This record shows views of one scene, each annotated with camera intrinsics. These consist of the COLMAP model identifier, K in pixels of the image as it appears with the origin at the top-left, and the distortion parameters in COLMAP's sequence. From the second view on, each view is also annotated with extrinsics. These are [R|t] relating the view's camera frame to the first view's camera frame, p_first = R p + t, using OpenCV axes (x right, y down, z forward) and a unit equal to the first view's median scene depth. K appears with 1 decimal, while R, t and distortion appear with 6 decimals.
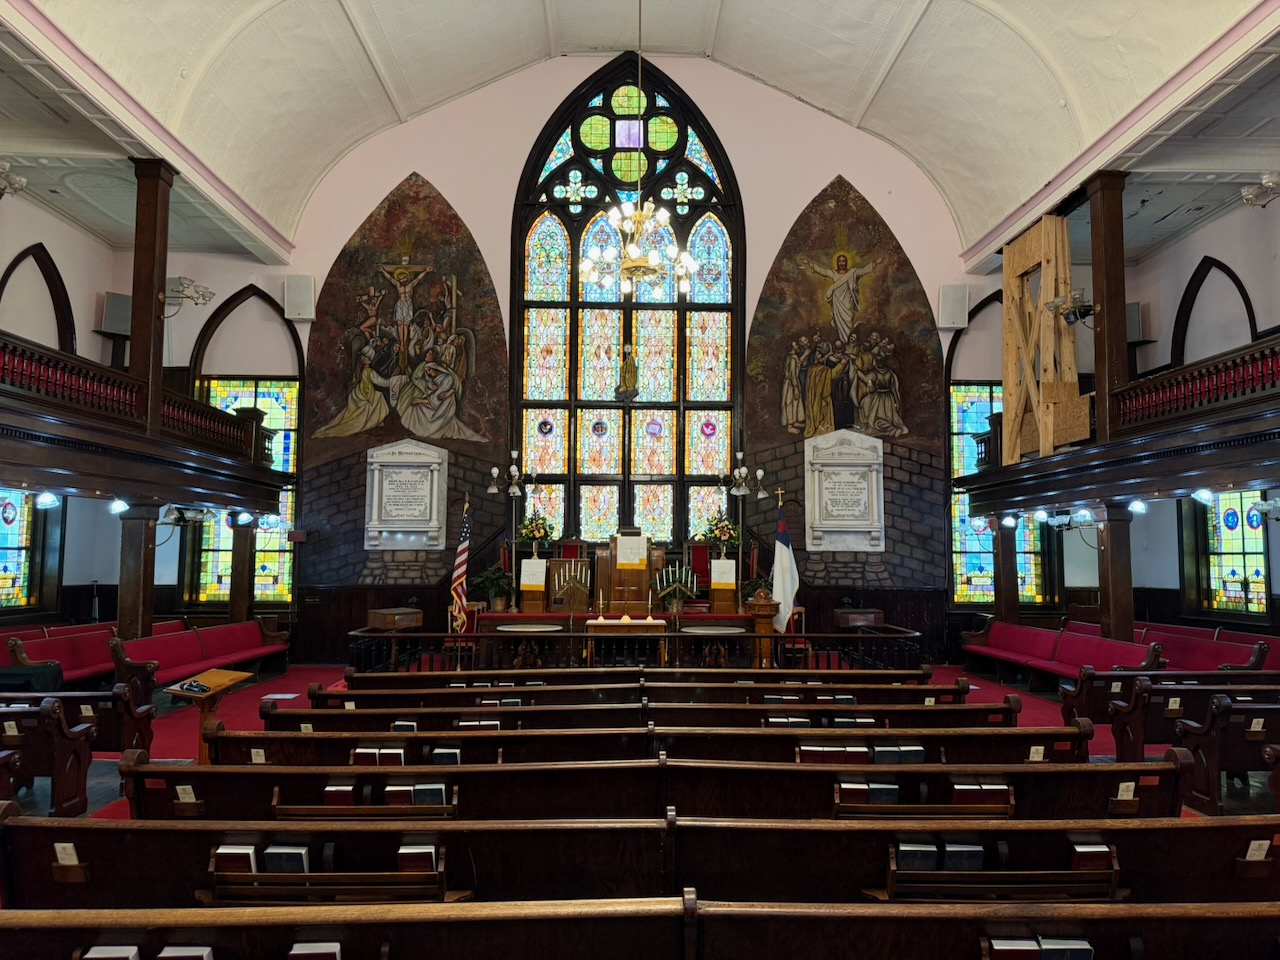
lens RADIAL K [[902.3, 0, 650.9], [0, 902.3, 486.1], [0, 0, 1]] dist [0.054409, -0.066626]
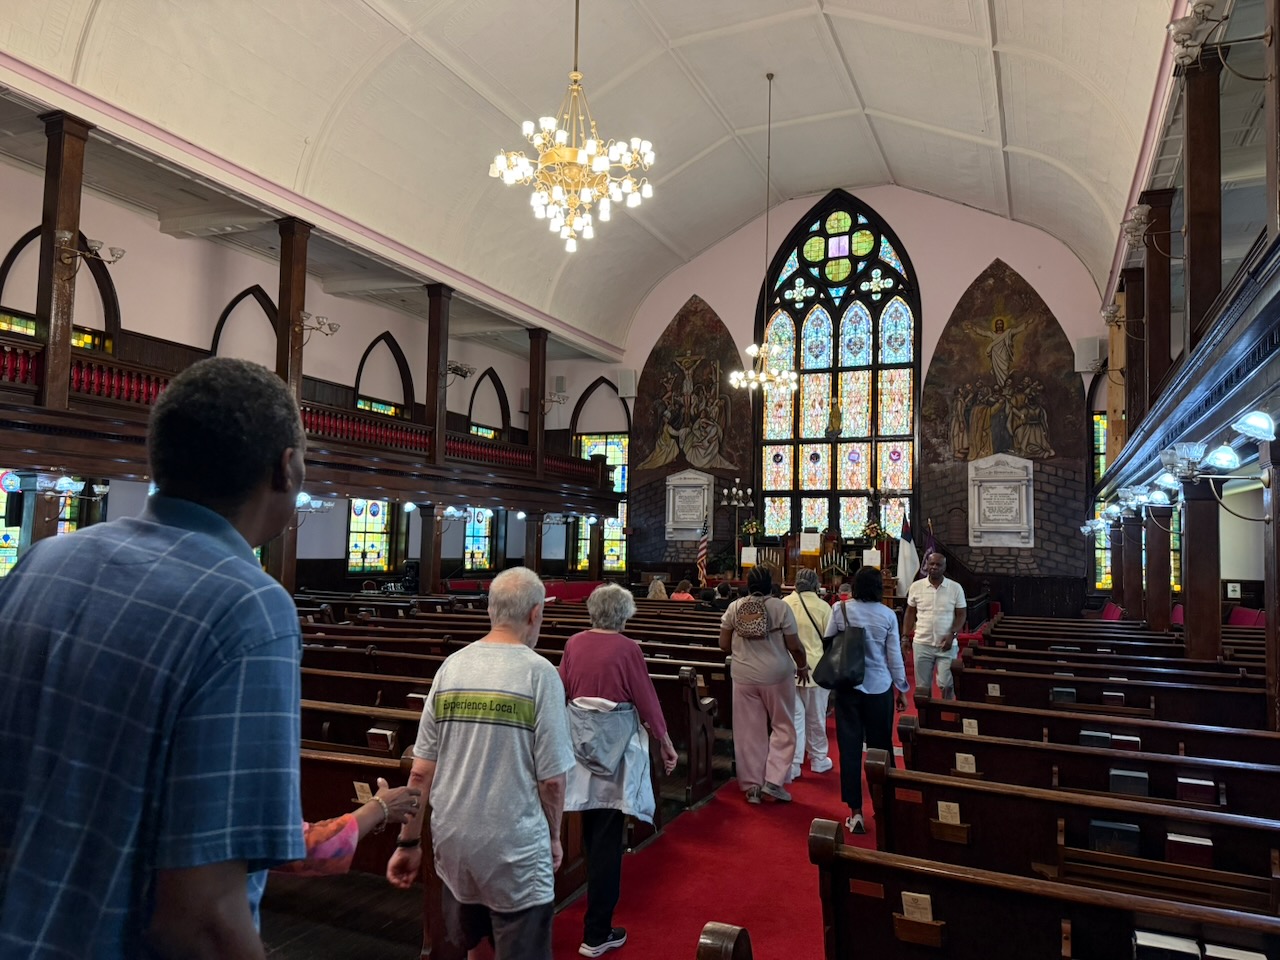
lens RADIAL K [[902.3, 0, 647.4], [0, 902.3, 474.4], [0, 0, 1]] dist [0.054409, -0.066626]
pose [[0.896057, -0.018786, -0.443541, 0.340663], [0.016838, 0.999824, -0.008331, -0.030247], [0.443619, -0.000003, 0.896215, -0.403736]]
